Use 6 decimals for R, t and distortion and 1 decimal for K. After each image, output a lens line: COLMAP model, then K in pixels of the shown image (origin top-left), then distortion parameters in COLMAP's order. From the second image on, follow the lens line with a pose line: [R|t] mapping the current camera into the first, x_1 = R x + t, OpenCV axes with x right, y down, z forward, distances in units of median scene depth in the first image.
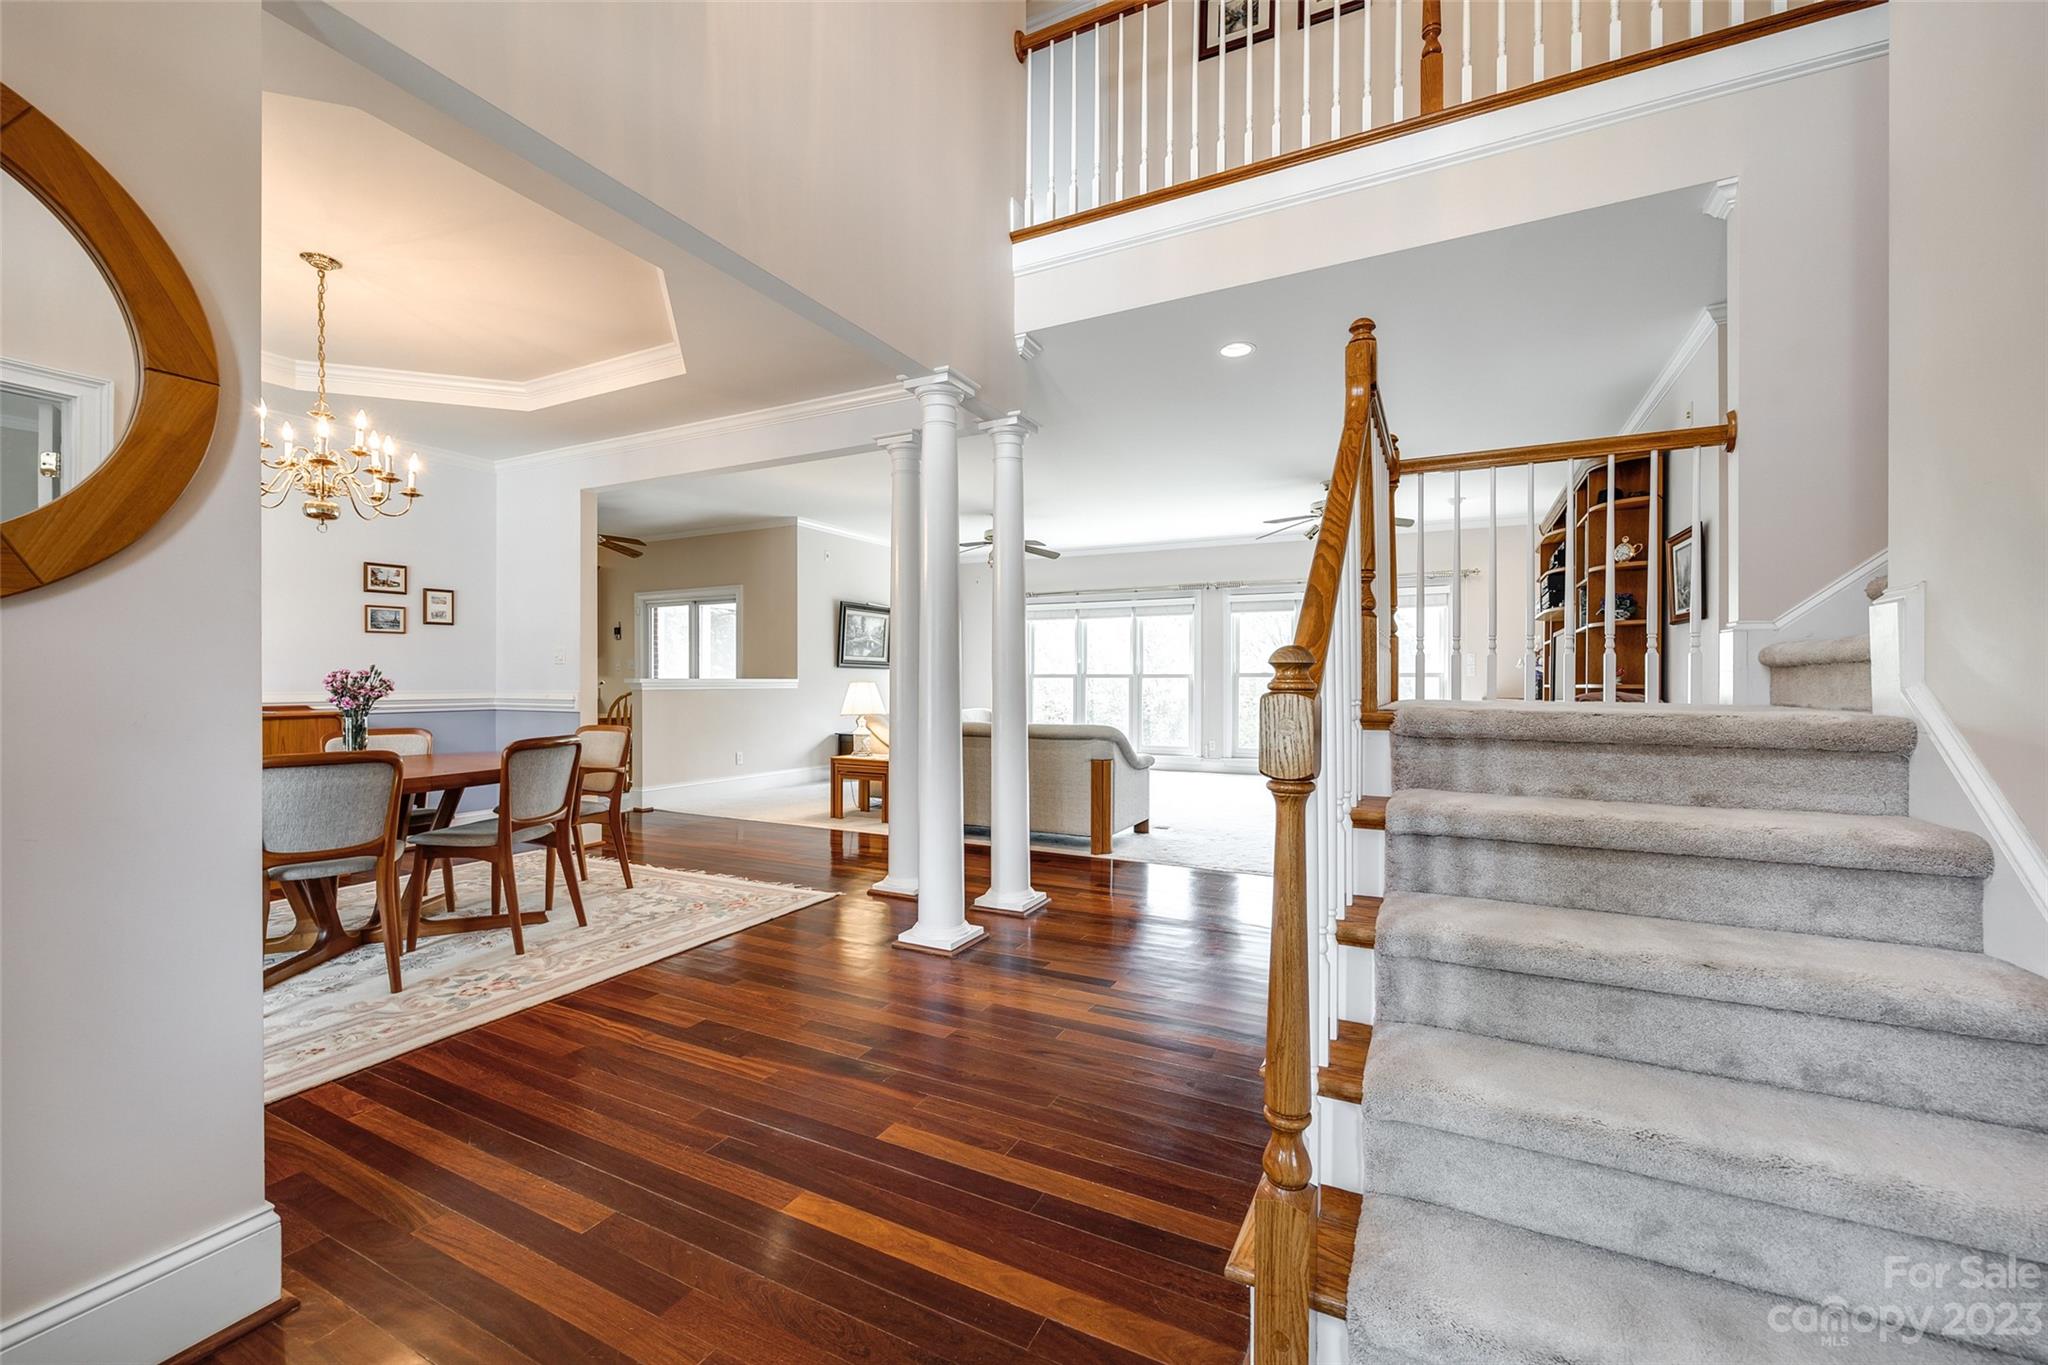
lens RADIAL K [[824.5, 0, 1020.7], [0, 824.5, 681.0], [0, 0, 1]] dist [0.000068, -0.000106]
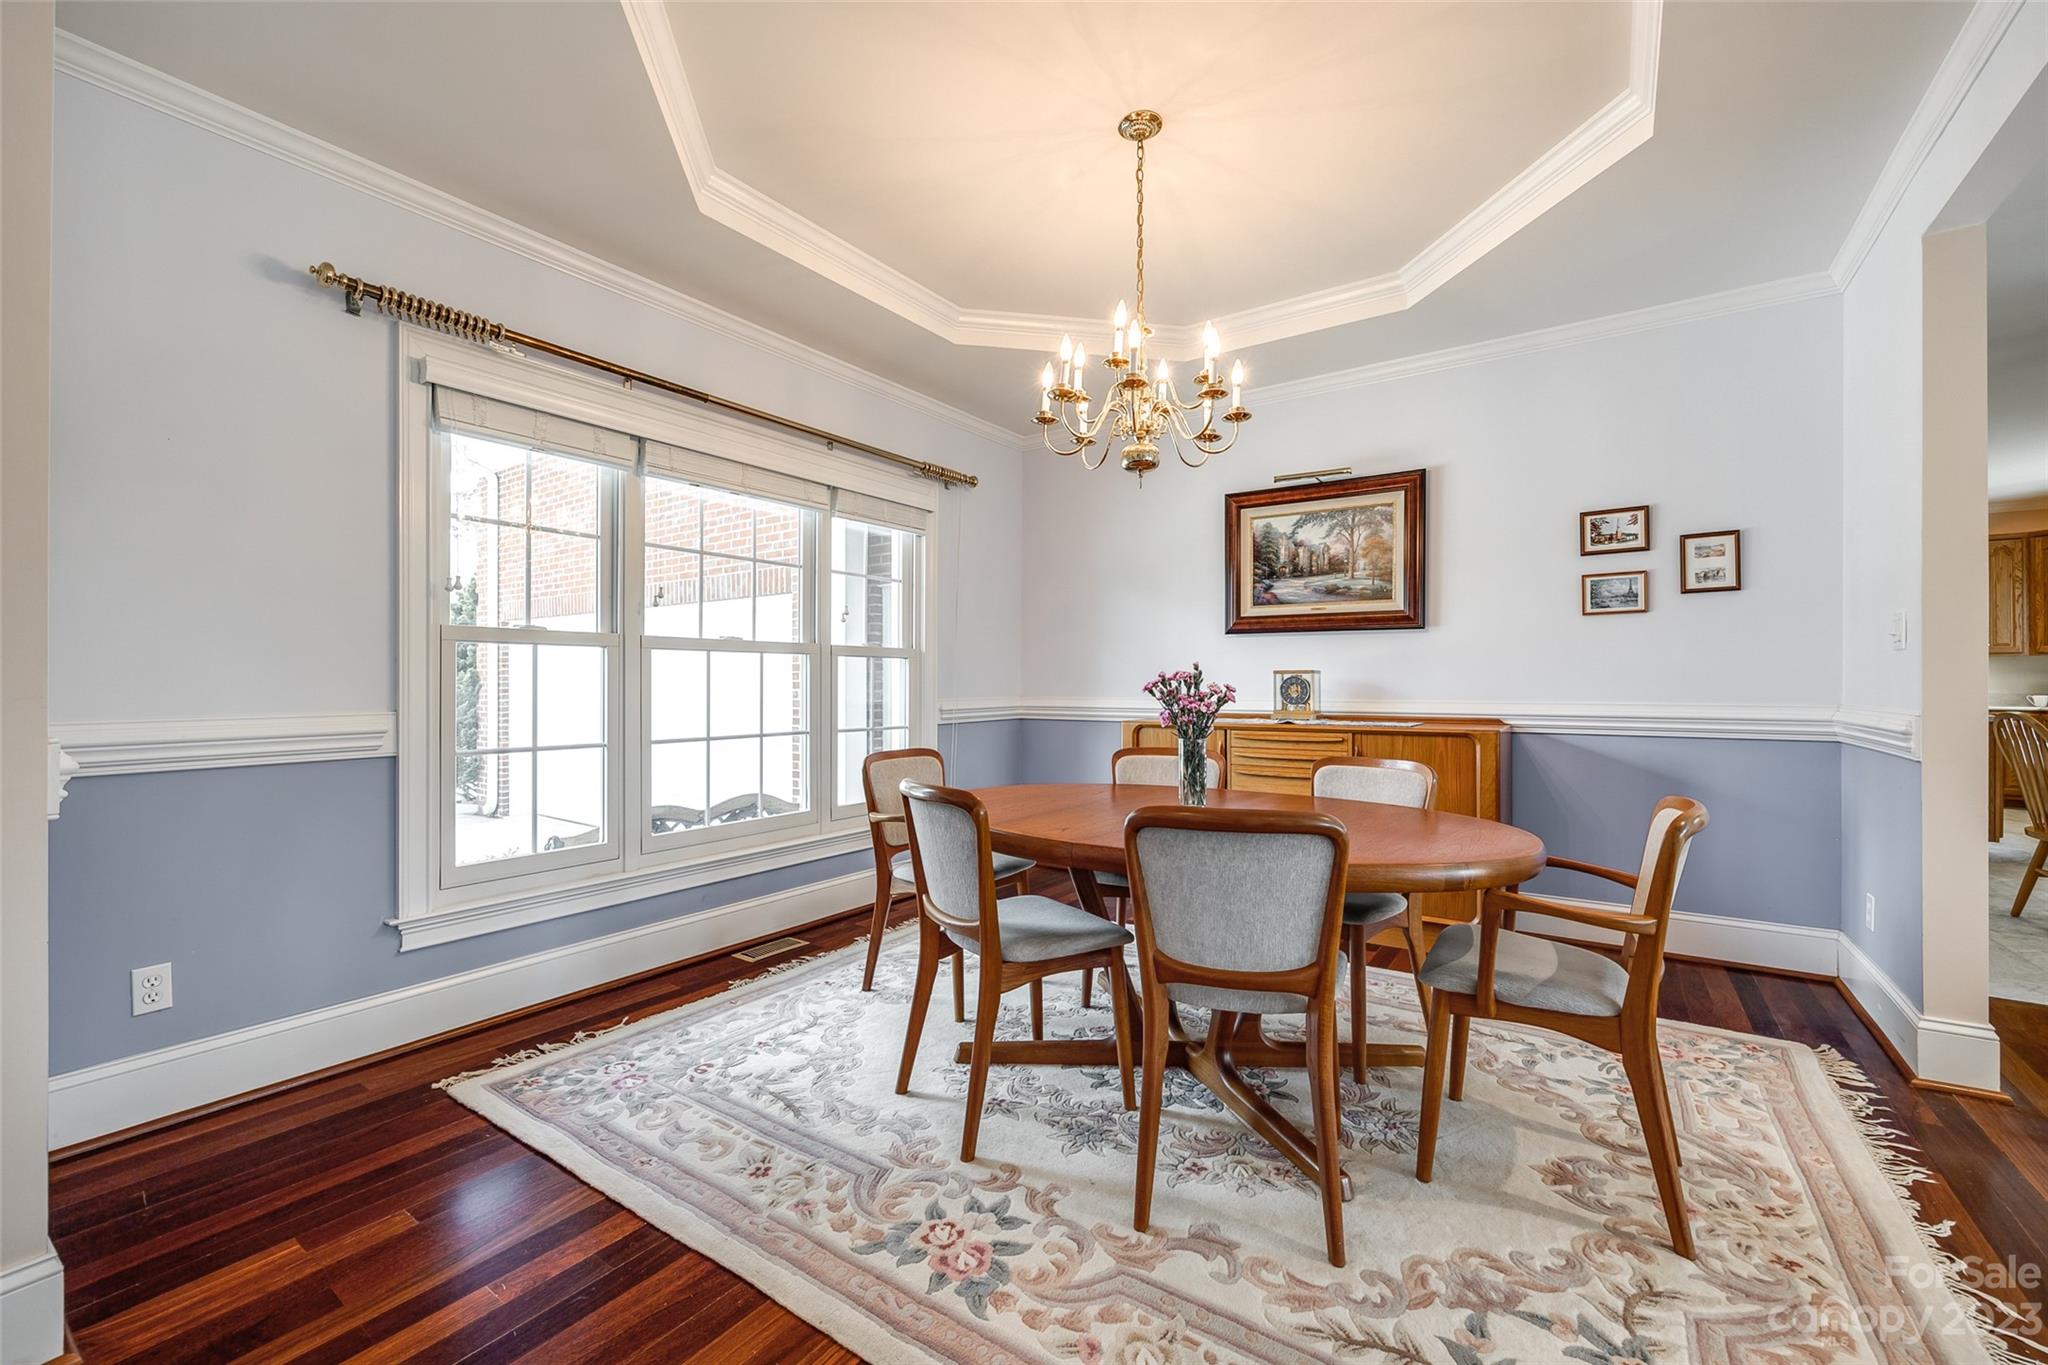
lens RADIAL K [[824.5, 0, 1031.5], [0, 824.5, 679.0], [0, 0, 1]] dist [0.000068, -0.000106]
pose [[-0.124667, -0.003952, -0.992191, -0.083569], [-0.002094, 0.999991, -0.003720, -0.003642], [0.992196, 0.001614, -0.124674, 0.885093]]
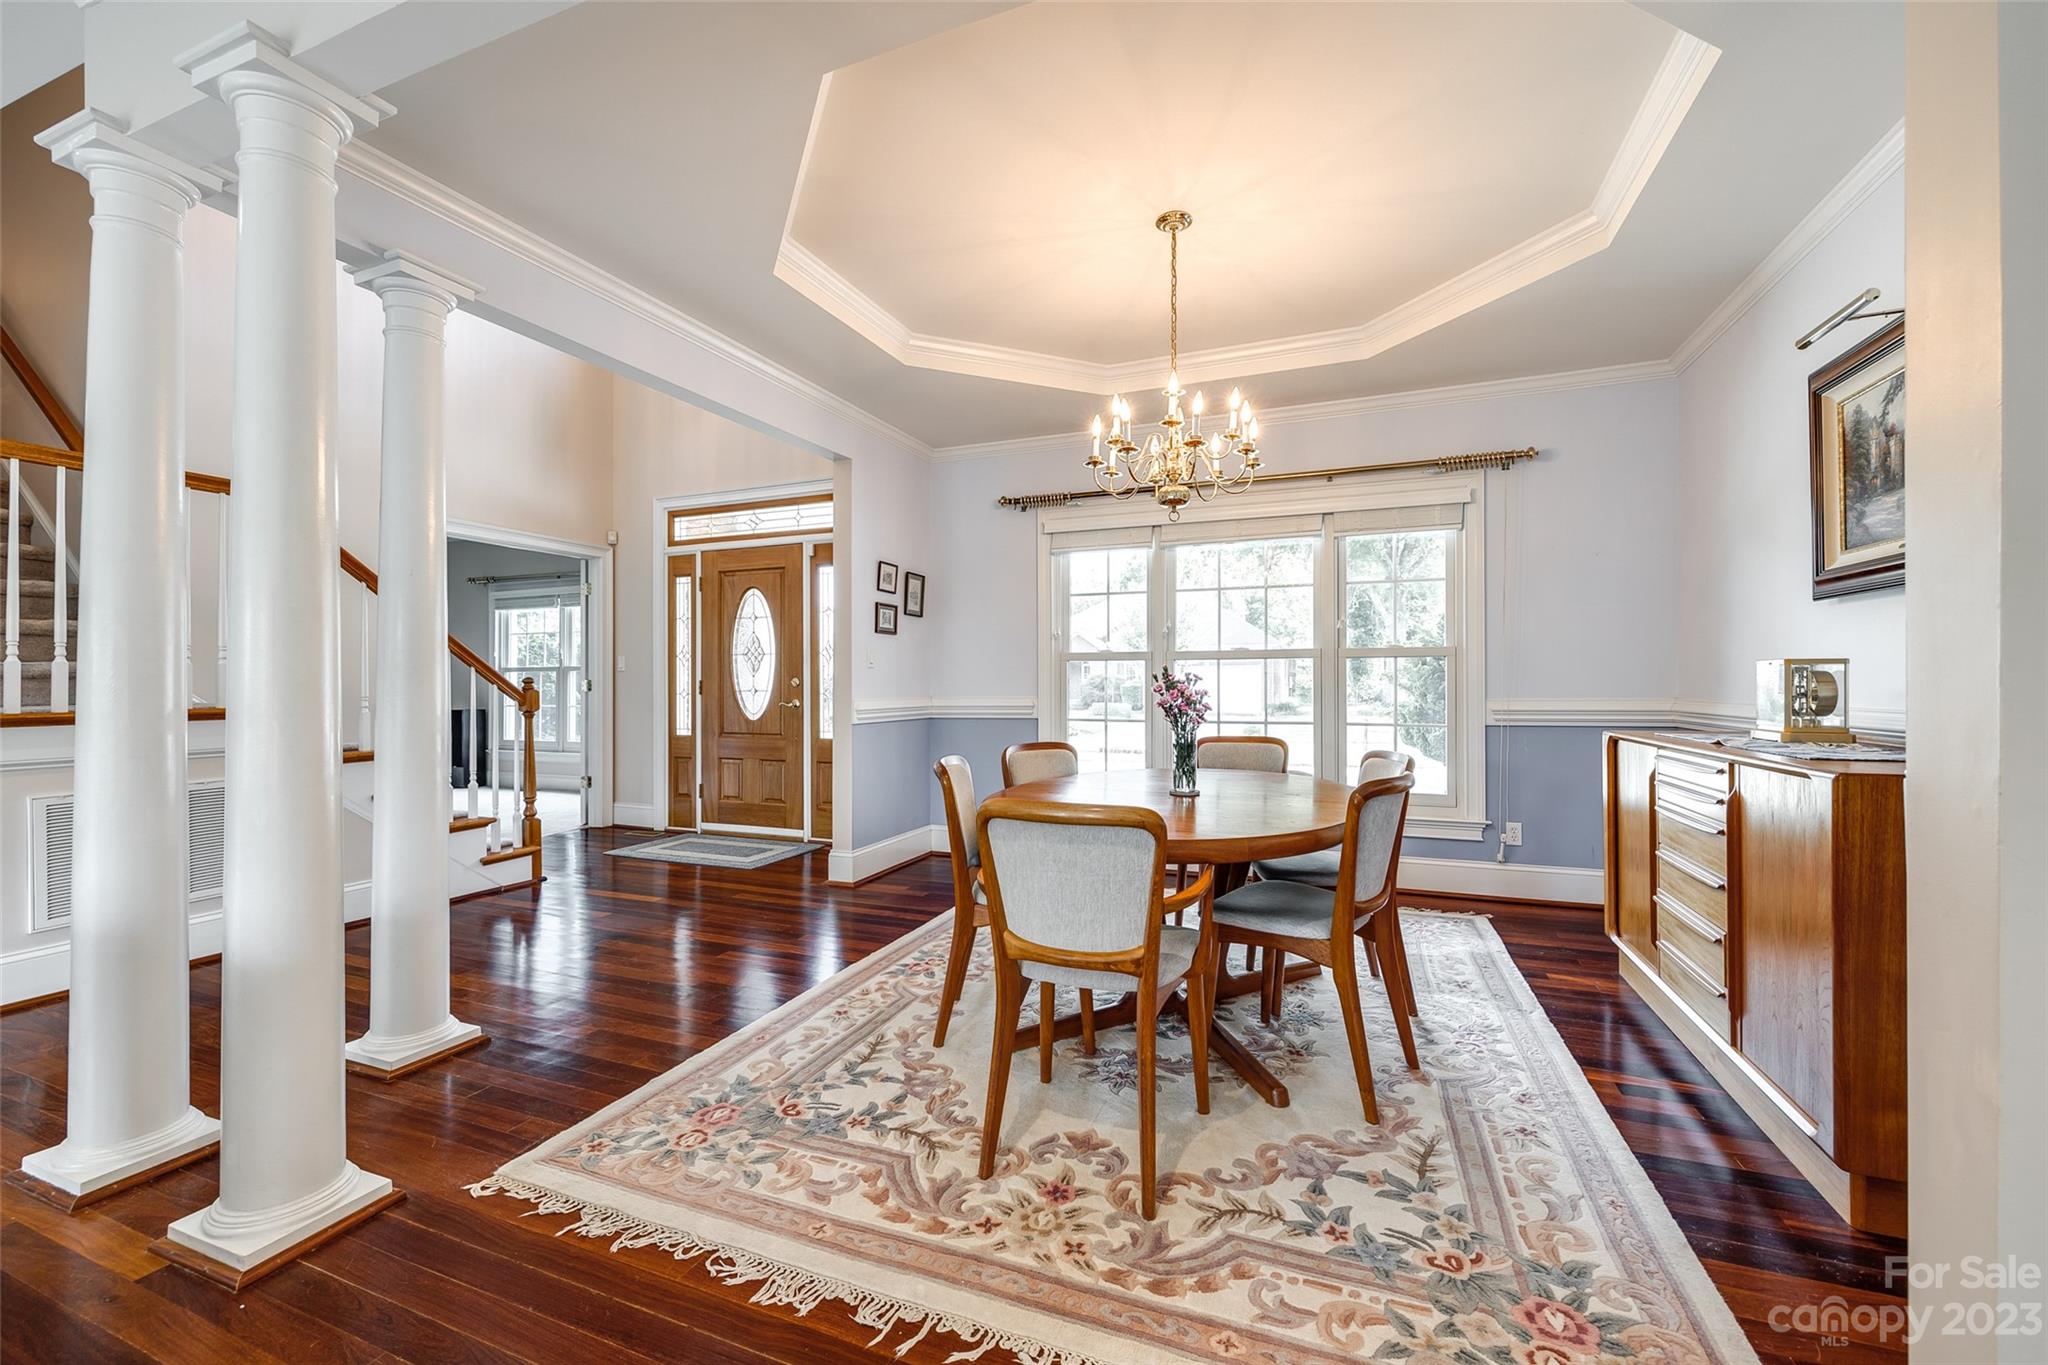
lens RADIAL K [[824.5, 0, 1029.9], [0, 824.5, 680.7], [0, 0, 1]] dist [0.000068, -0.000106]
pose [[-0.994864, 0.003717, -0.101156, -0.531401], [0.003985, 0.999989, -0.002442, -0.004020], [0.101146, -0.002832, -0.994868, 1.670892]]
